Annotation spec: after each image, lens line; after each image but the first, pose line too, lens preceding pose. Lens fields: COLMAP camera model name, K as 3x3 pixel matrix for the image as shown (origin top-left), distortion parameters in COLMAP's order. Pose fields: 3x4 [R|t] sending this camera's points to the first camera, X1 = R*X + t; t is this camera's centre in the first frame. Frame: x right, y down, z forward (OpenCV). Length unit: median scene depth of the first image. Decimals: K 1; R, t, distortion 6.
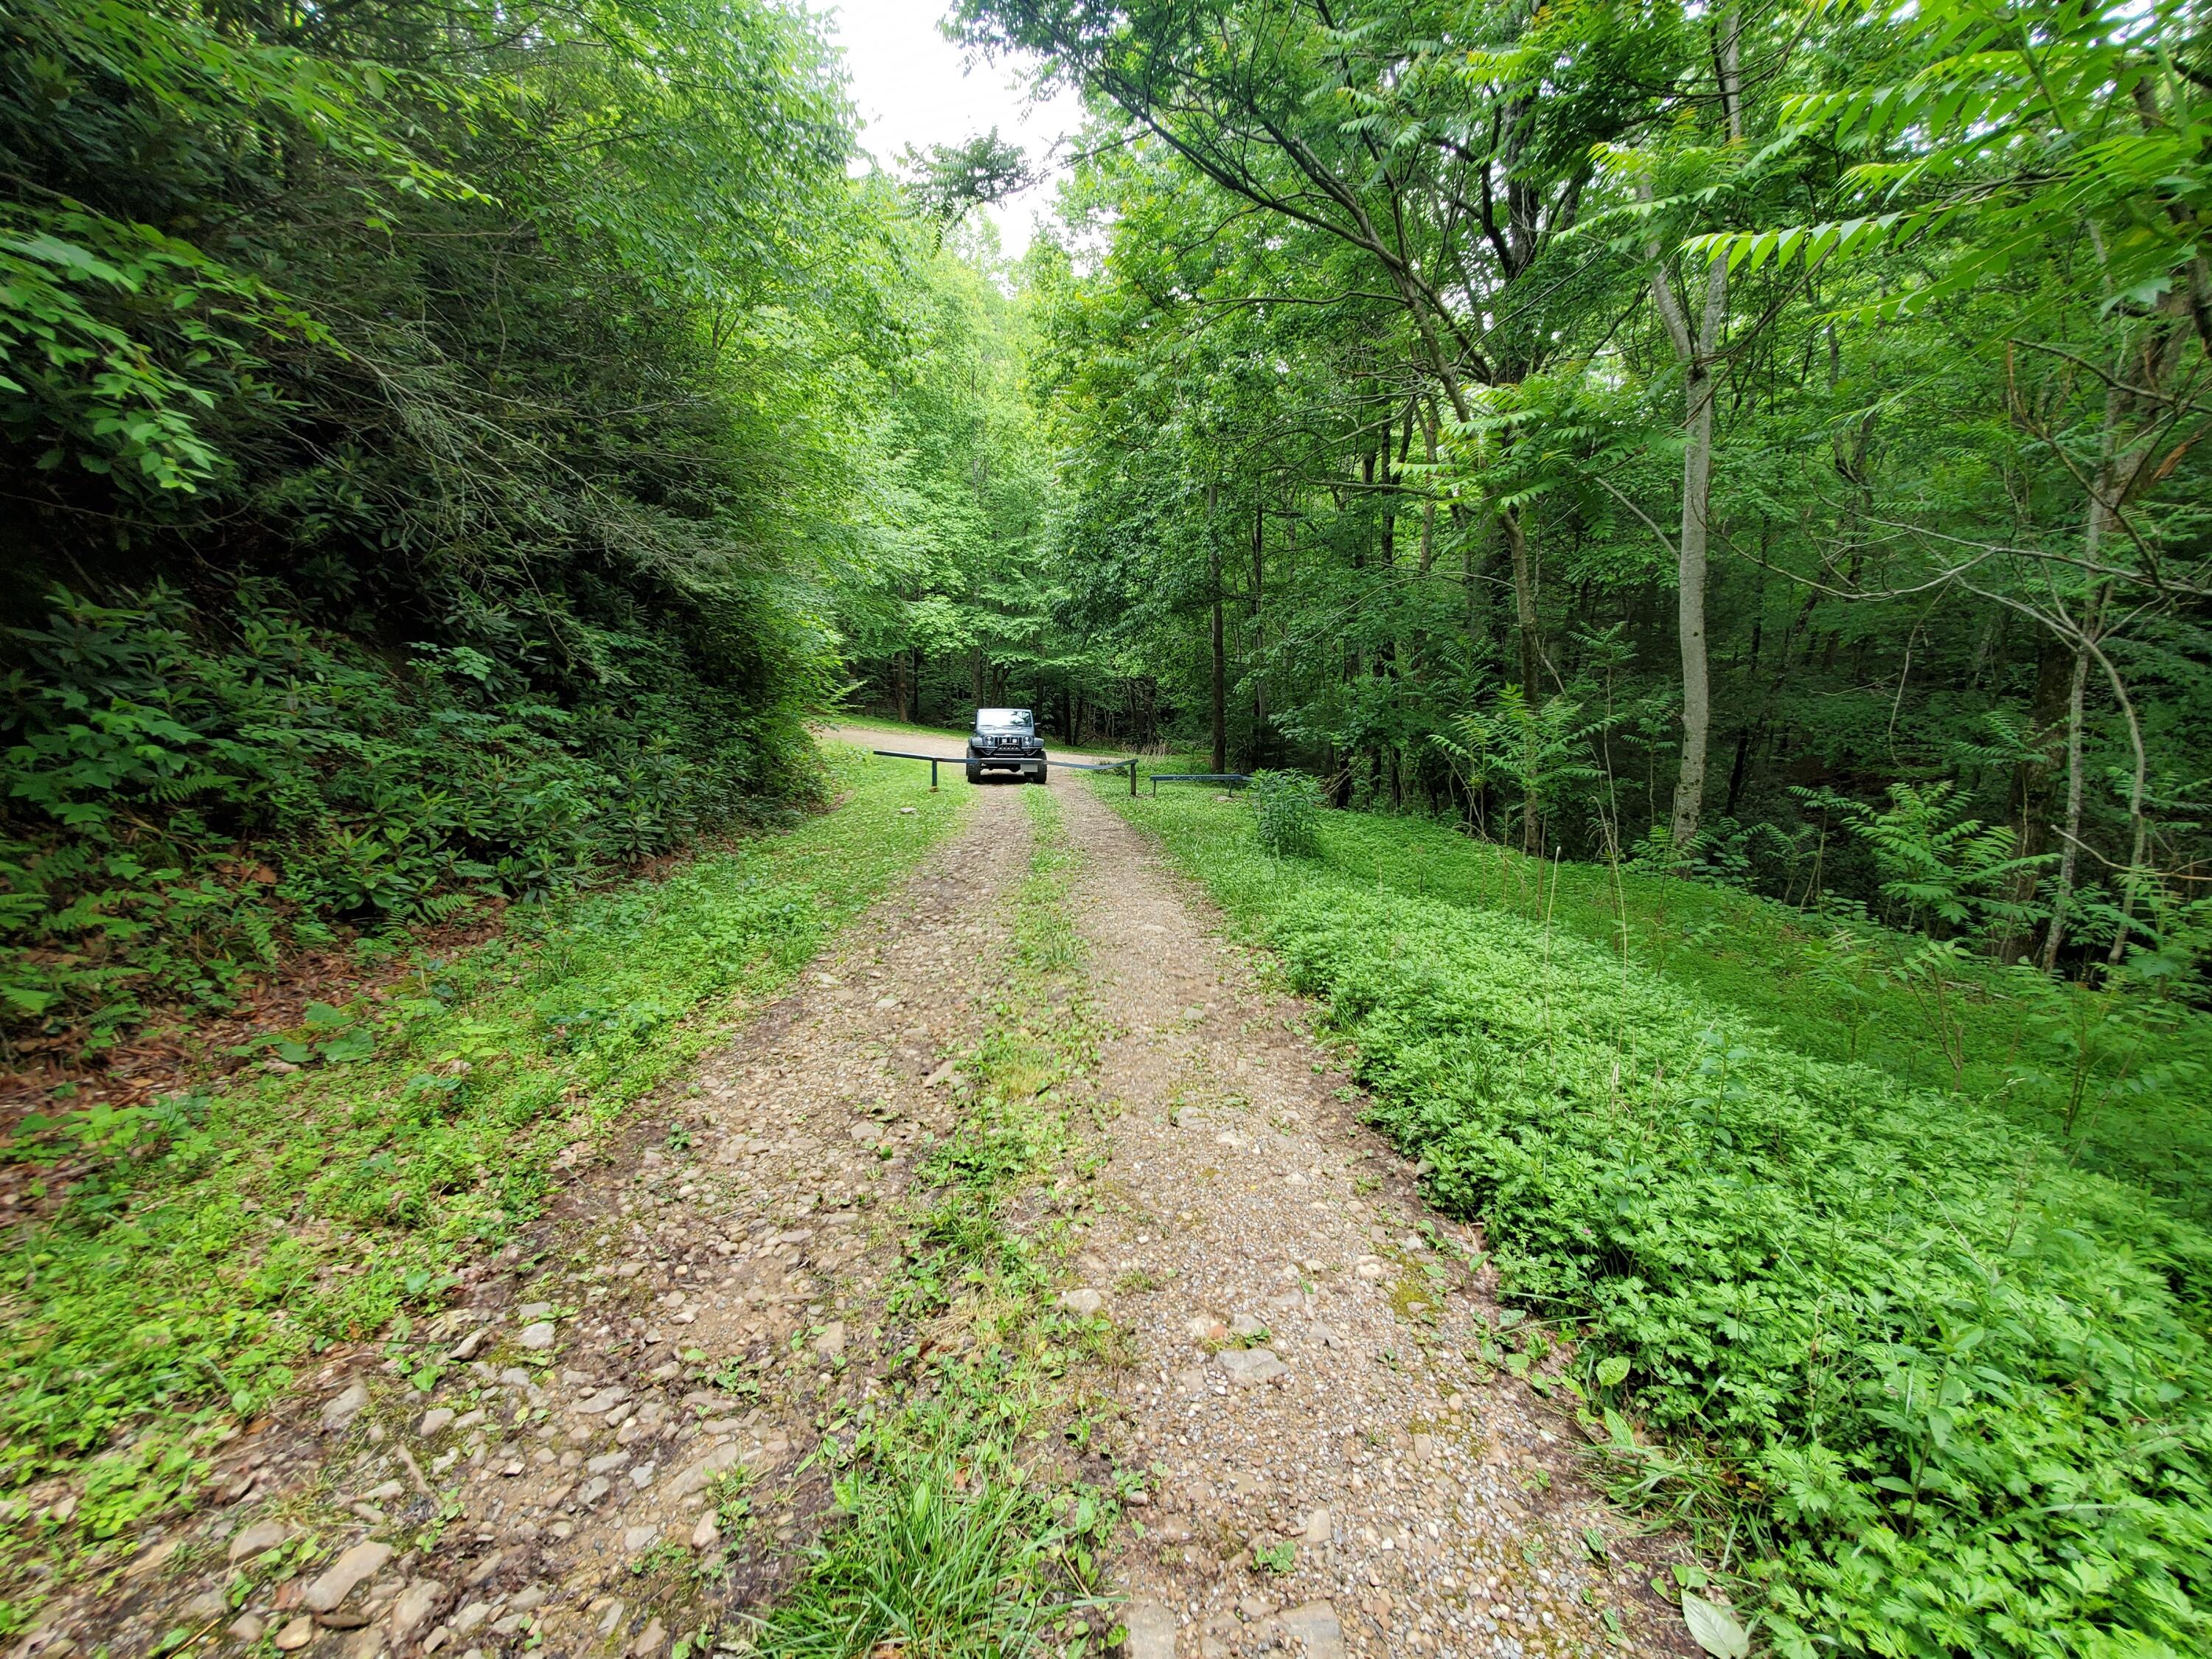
lens RADIAL K [[865.2, 0, 1091.9], [0, 865.2, 821.8], [0, 0, 1]] dist [0.000608, 0.000228]
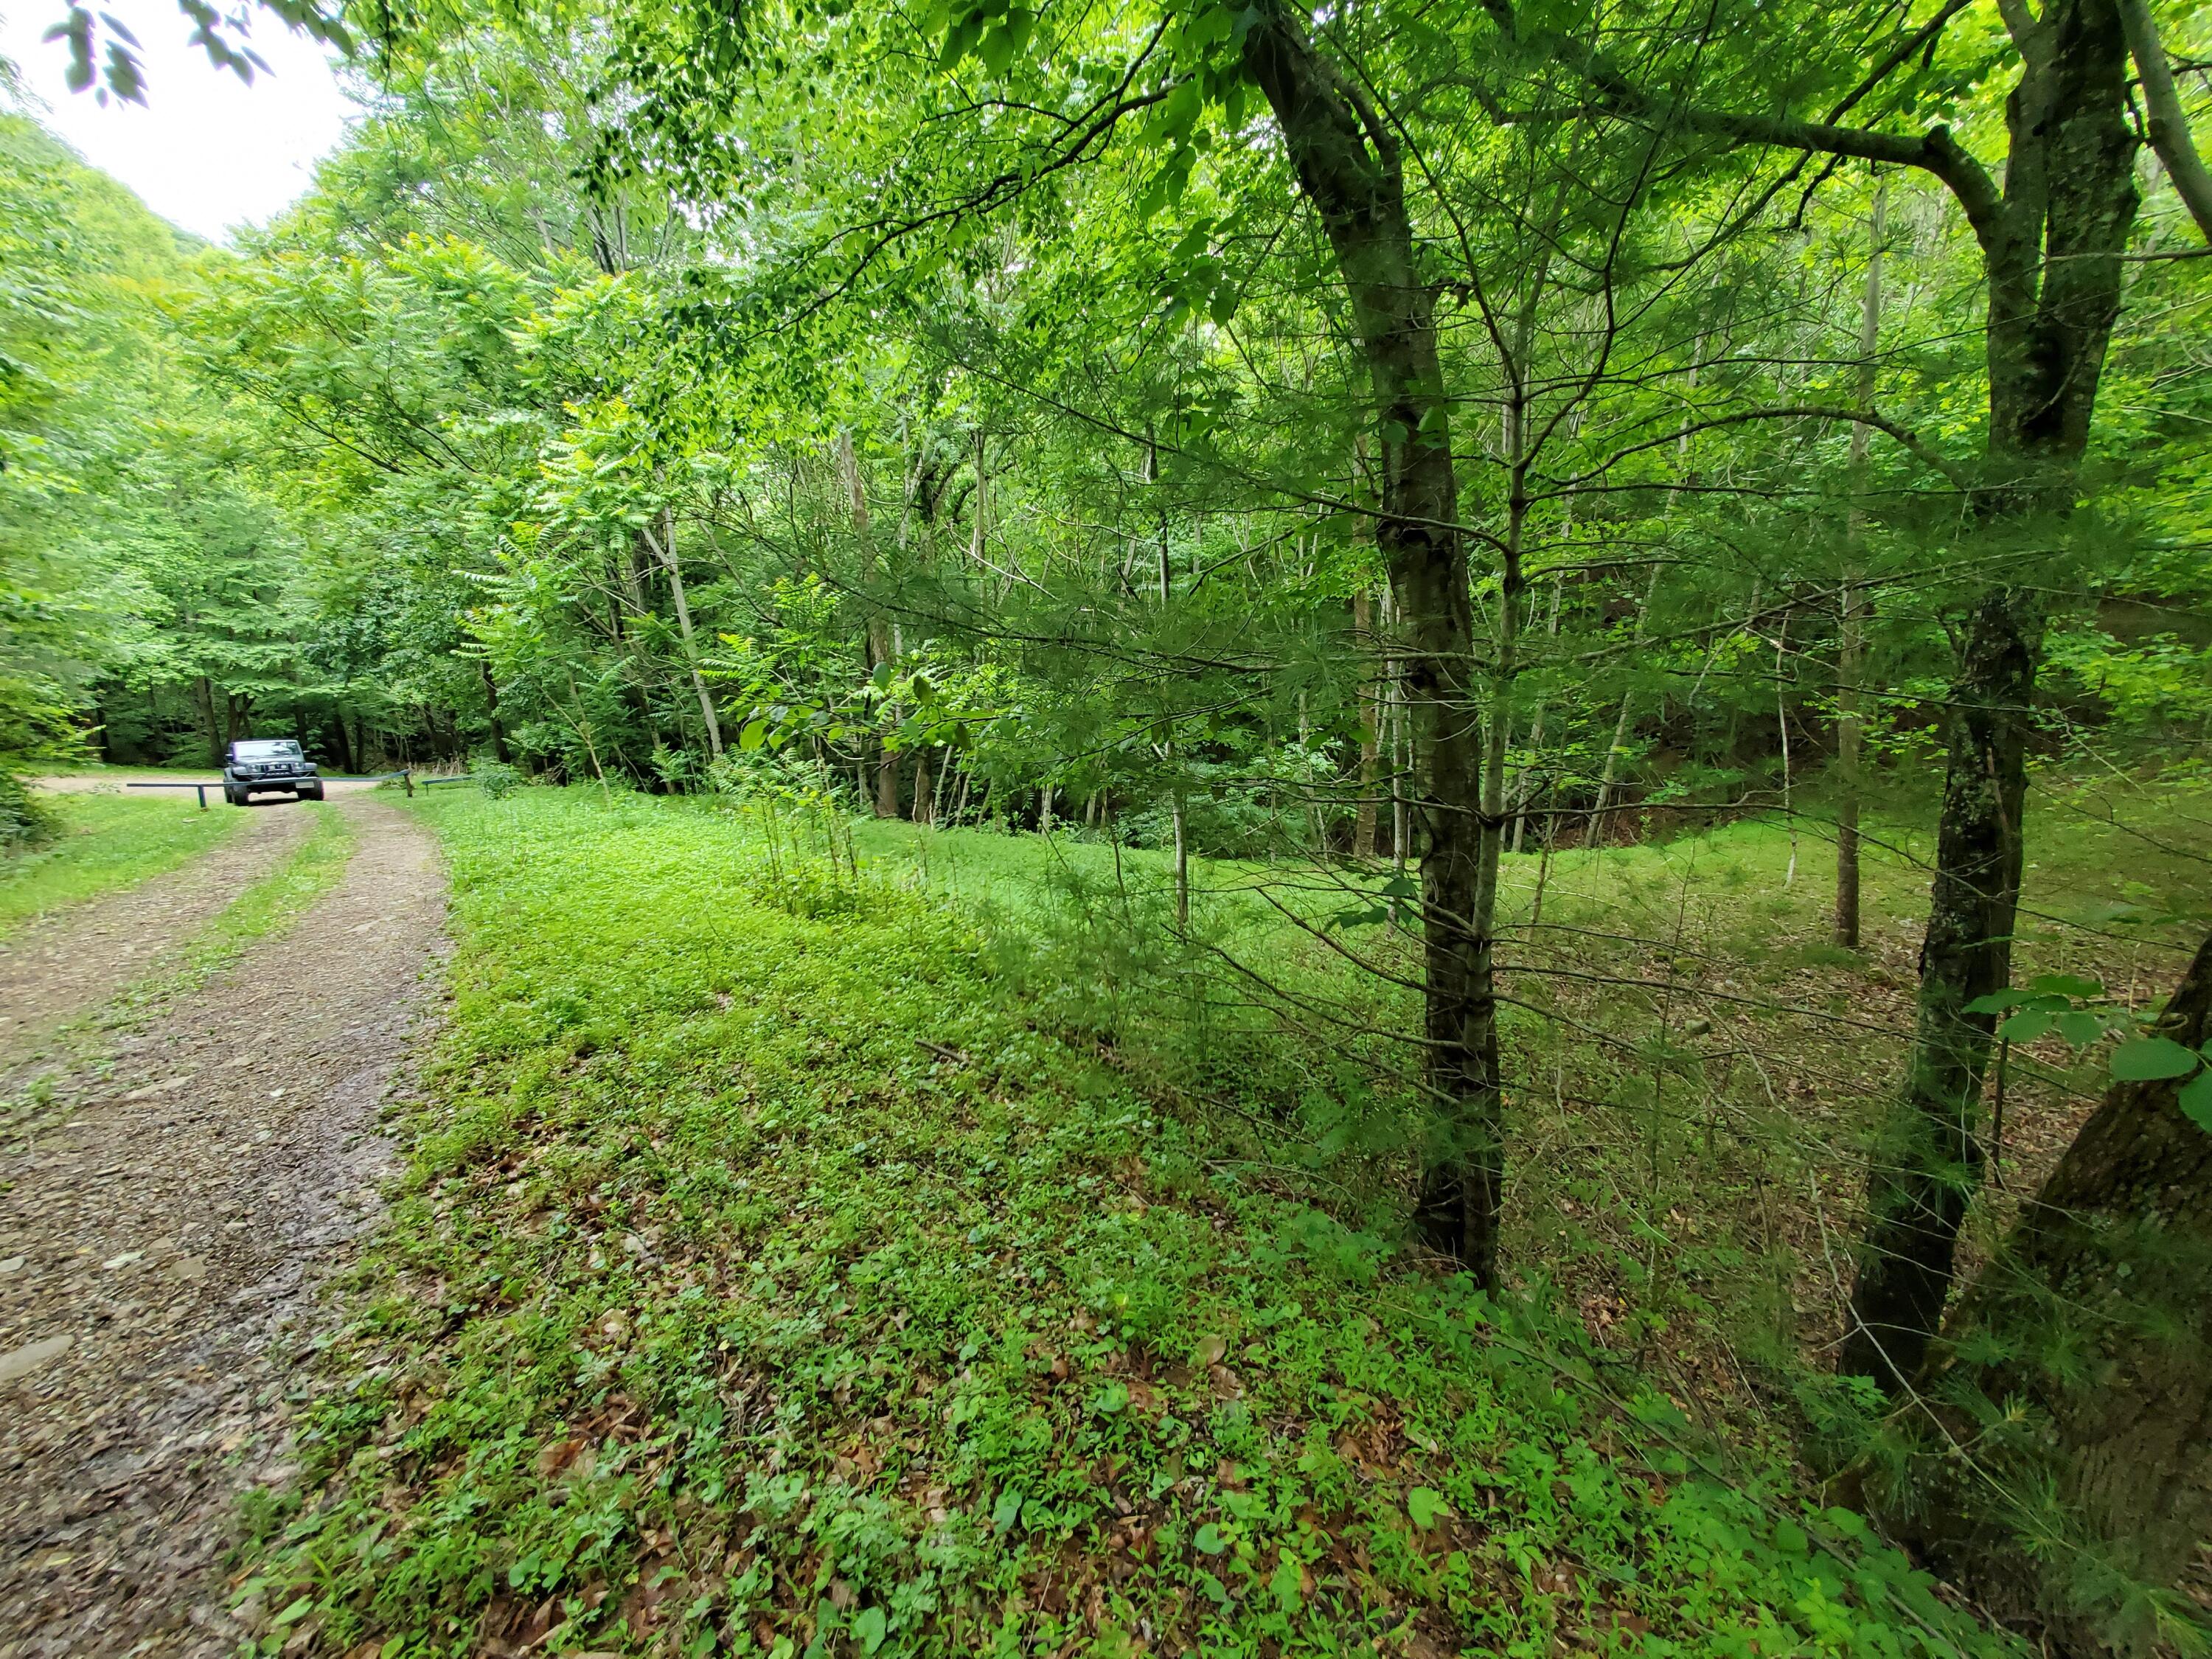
lens RADIAL K [[865.8, 0, 1082.4], [0, 865.8, 828.7], [0, 0, 1]] dist [0.008598, -0.003288]
pose [[0.781842, -0.128546, 0.610082, 0.023699], [0.128519, 0.990728, 0.044047, 0.065753], [-0.610087, 0.043970, 0.791113, -0.507325]]
